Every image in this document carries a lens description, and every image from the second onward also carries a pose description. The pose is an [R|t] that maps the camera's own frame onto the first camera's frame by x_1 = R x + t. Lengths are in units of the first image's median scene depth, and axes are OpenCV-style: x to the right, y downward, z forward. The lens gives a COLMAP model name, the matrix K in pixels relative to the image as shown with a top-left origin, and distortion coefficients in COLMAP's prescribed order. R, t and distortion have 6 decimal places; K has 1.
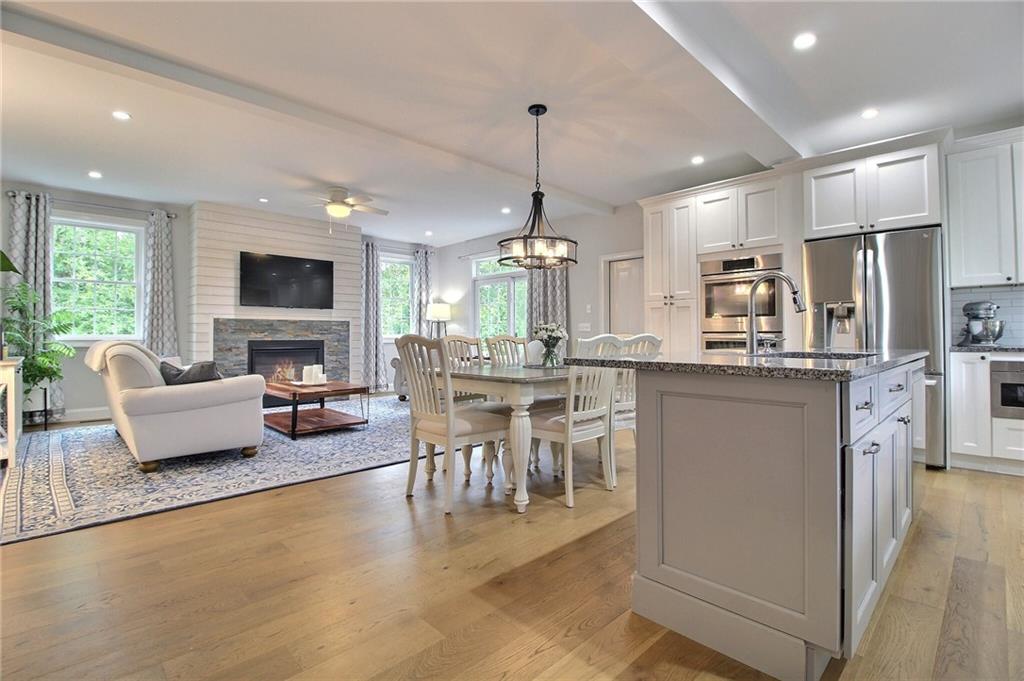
lens RADIAL K [[474.4, 0, 512.5], [0, 474.4, 334.2], [0, 0, 1]] dist [-0.011543, -0.006917]
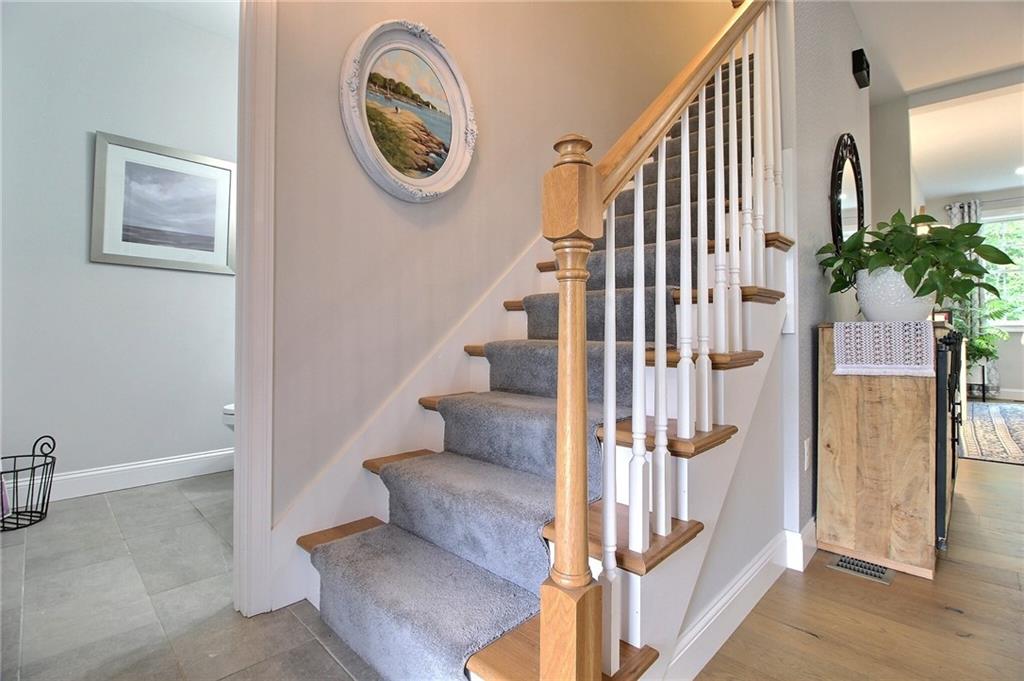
lens RADIAL K [[474.4, 0, 513.4], [0, 474.4, 331.8], [0, 0, 1]] dist [-0.011543, -0.006917]
pose [[0.017374, -0.010862, -0.999790, 0.139111], [0.020056, 0.999744, -0.010513, 0.018386], [0.999648, -0.019869, 0.017587, -0.190159]]
